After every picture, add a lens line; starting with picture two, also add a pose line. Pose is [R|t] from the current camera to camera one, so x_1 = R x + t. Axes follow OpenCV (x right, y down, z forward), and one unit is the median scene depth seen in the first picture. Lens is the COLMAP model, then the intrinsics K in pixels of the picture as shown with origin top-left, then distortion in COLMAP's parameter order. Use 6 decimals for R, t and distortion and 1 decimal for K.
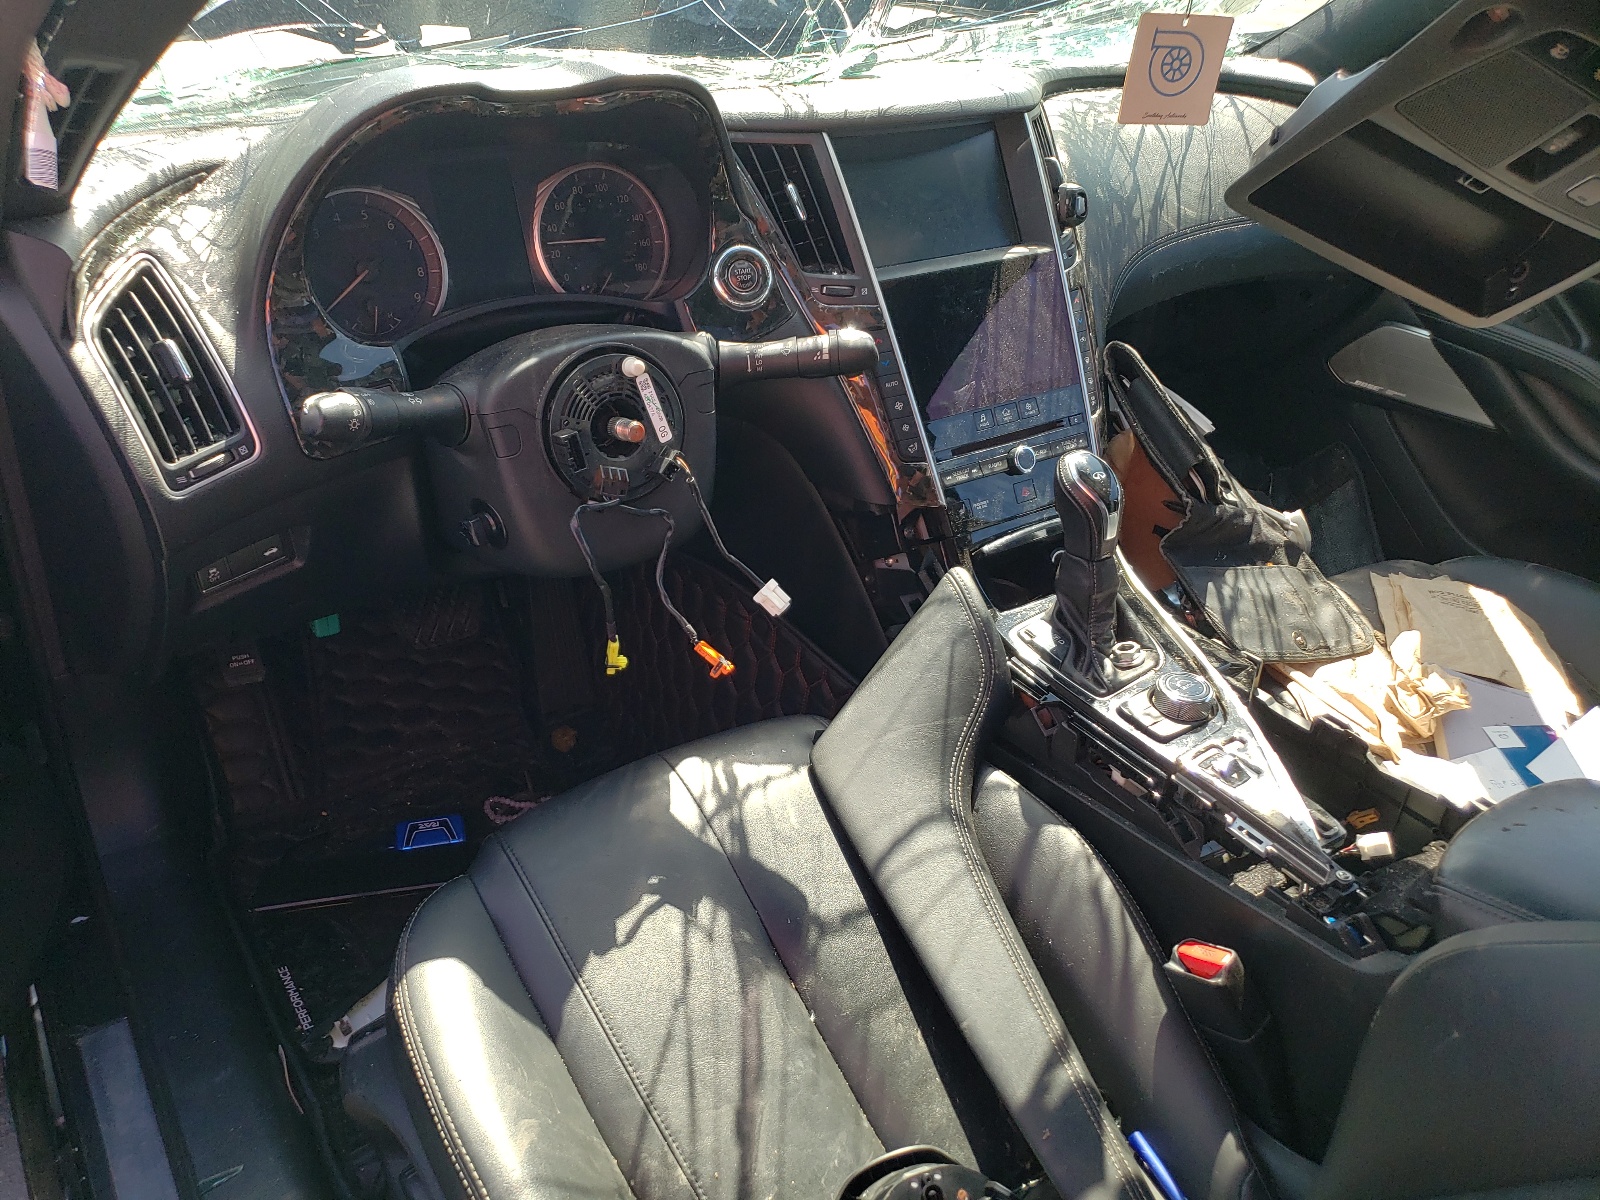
lens RADIAL K [[1261.0, 0, 796.9], [0, 1261.0, 642.2], [0, 0, 1]] dist [0.015858, 0.000568]
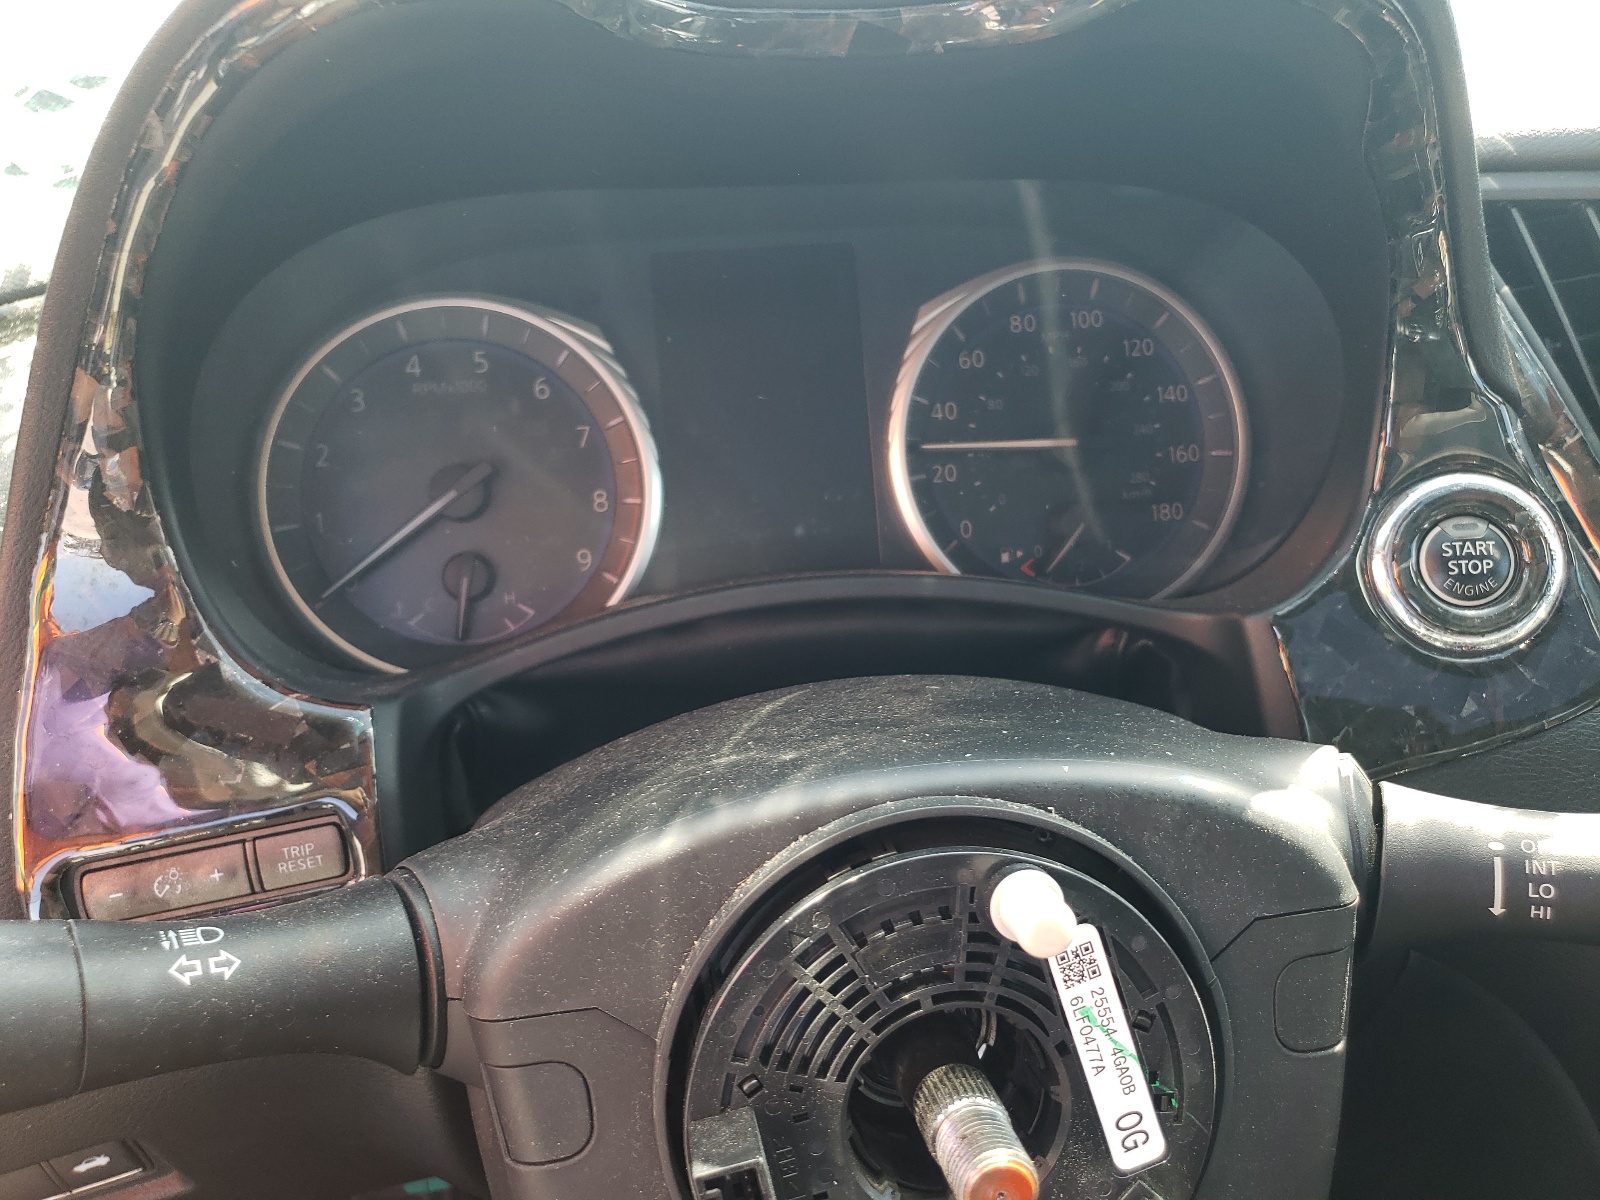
lens RADIAL K [[1261.0, 0, 796.9], [0, 1261.0, 642.2], [0, 0, 1]] dist [0.015858, 0.000568]
pose [[0.902719, 0.103751, -0.417533, -0.066347], [-0.169249, 0.977876, -0.122934, -0.214983], [0.395541, 0.181642, 0.900308, 0.685440]]
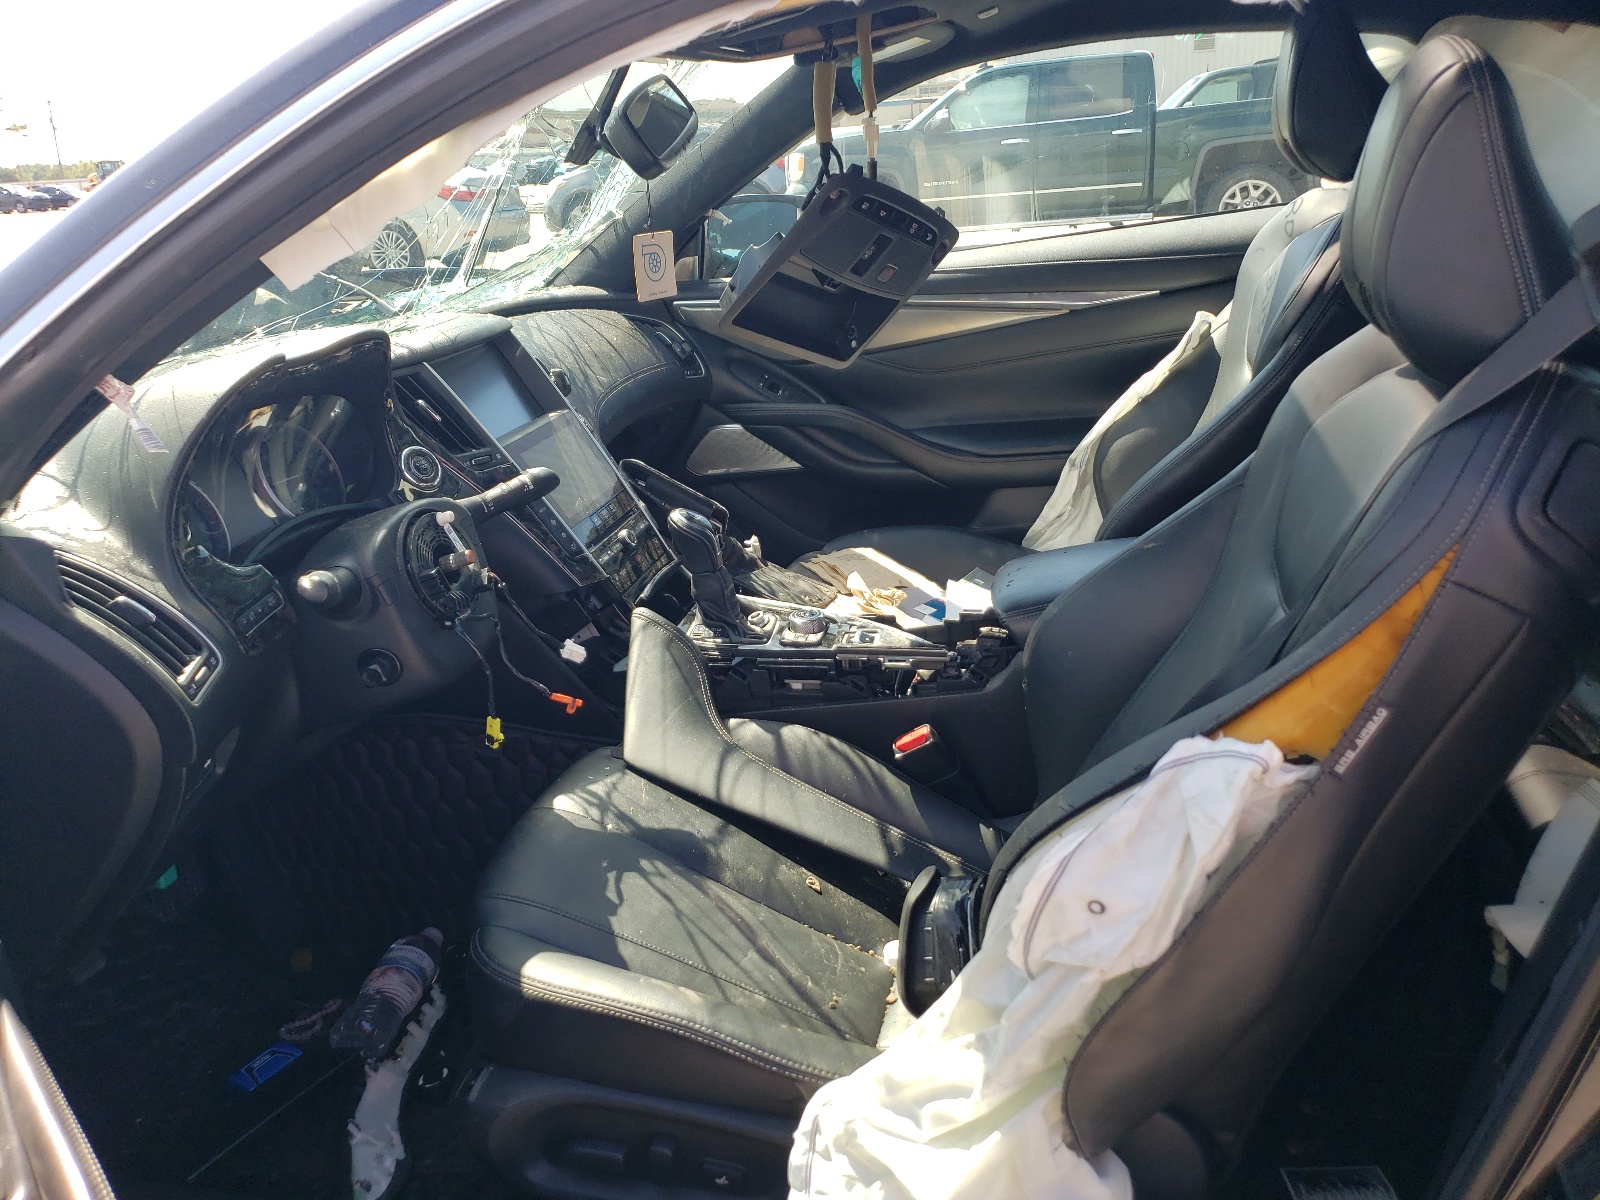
lens RADIAL K [[1261.0, 0, 796.9], [0, 1261.0, 642.2], [0, 0, 1]] dist [0.015858, 0.000568]
pose [[0.720033, -0.353297, 0.597272, -0.676544], [0.475985, 0.877757, -0.054608, 0.151304], [-0.504967, 0.323612, 0.800177, -0.246576]]
